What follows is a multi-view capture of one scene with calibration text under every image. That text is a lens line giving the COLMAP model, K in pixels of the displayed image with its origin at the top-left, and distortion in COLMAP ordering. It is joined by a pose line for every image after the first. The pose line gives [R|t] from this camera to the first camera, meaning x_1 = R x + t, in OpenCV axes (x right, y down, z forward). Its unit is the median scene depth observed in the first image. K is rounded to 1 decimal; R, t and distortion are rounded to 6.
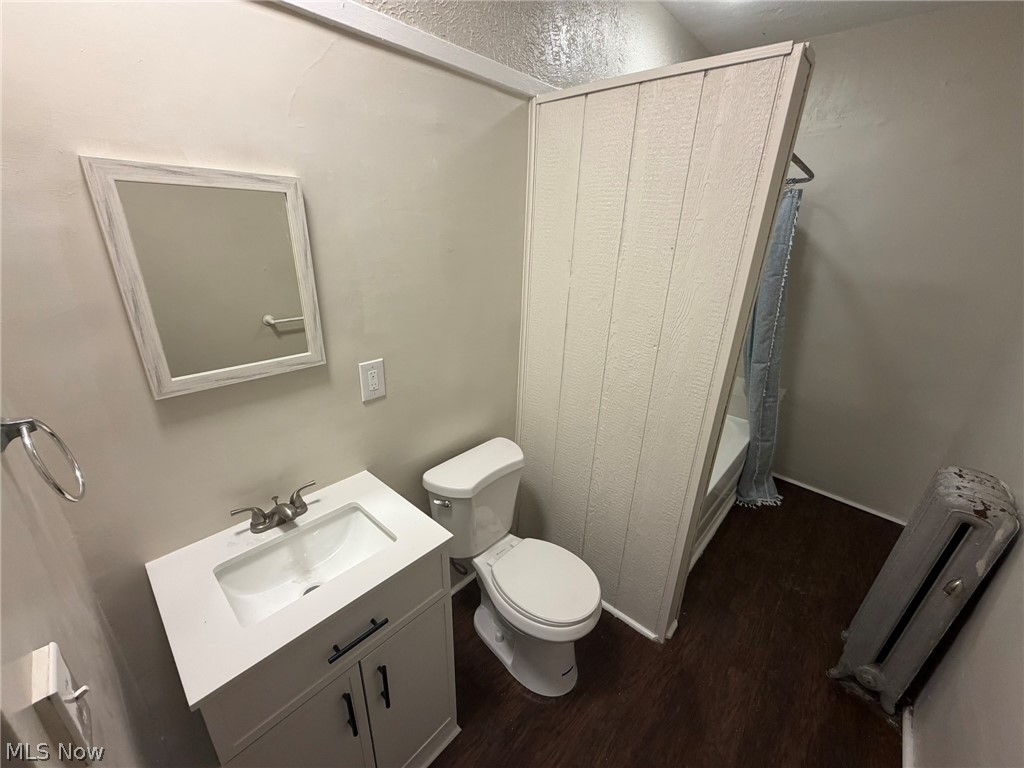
lens RADIAL K [[410.2, 0, 508.0], [0, 410.2, 385.5], [0, 0, 1]] dist [0.000153, 0.000323]
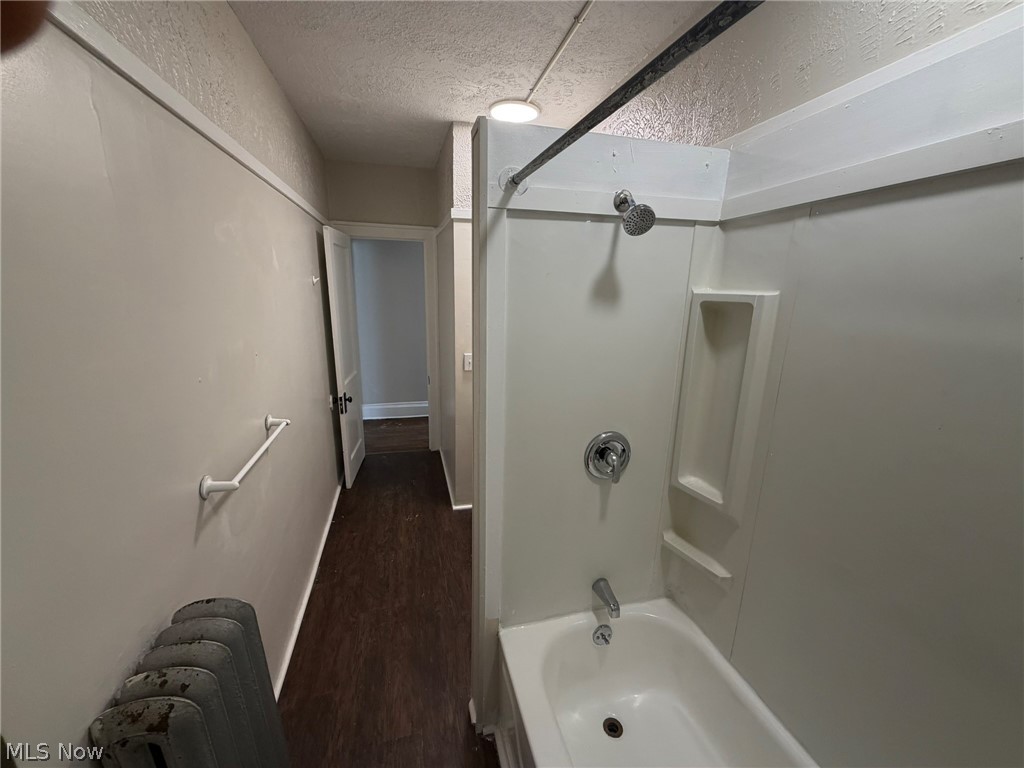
lens RADIAL K [[410.2, 0, 510.8], [0, 410.2, 384.8], [0, 0, 1]] dist [0.000153, 0.000323]
pose [[-0.542860, 0.155043, -0.825388, 1.118961], [-0.340320, 0.857890, 0.384978, -0.460054], [0.767780, 0.489885, -0.412950, 1.223484]]
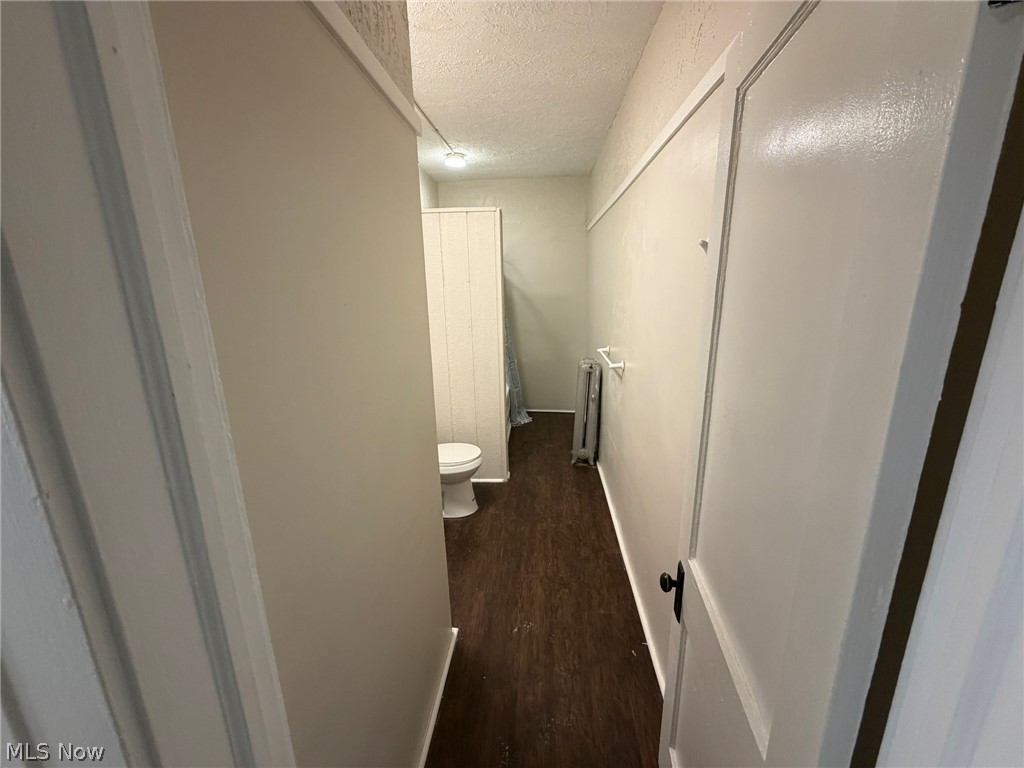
lens RADIAL K [[410.2, 0, 514.2], [0, 410.2, 382.0], [0, 0, 1]] dist [0.000153, 0.000323]
pose [[0.782229, -0.193676, 0.592122, -0.706818], [0.264293, 0.963847, -0.033884, 0.280350], [-0.564152, 0.182998, 0.805136, -0.712733]]
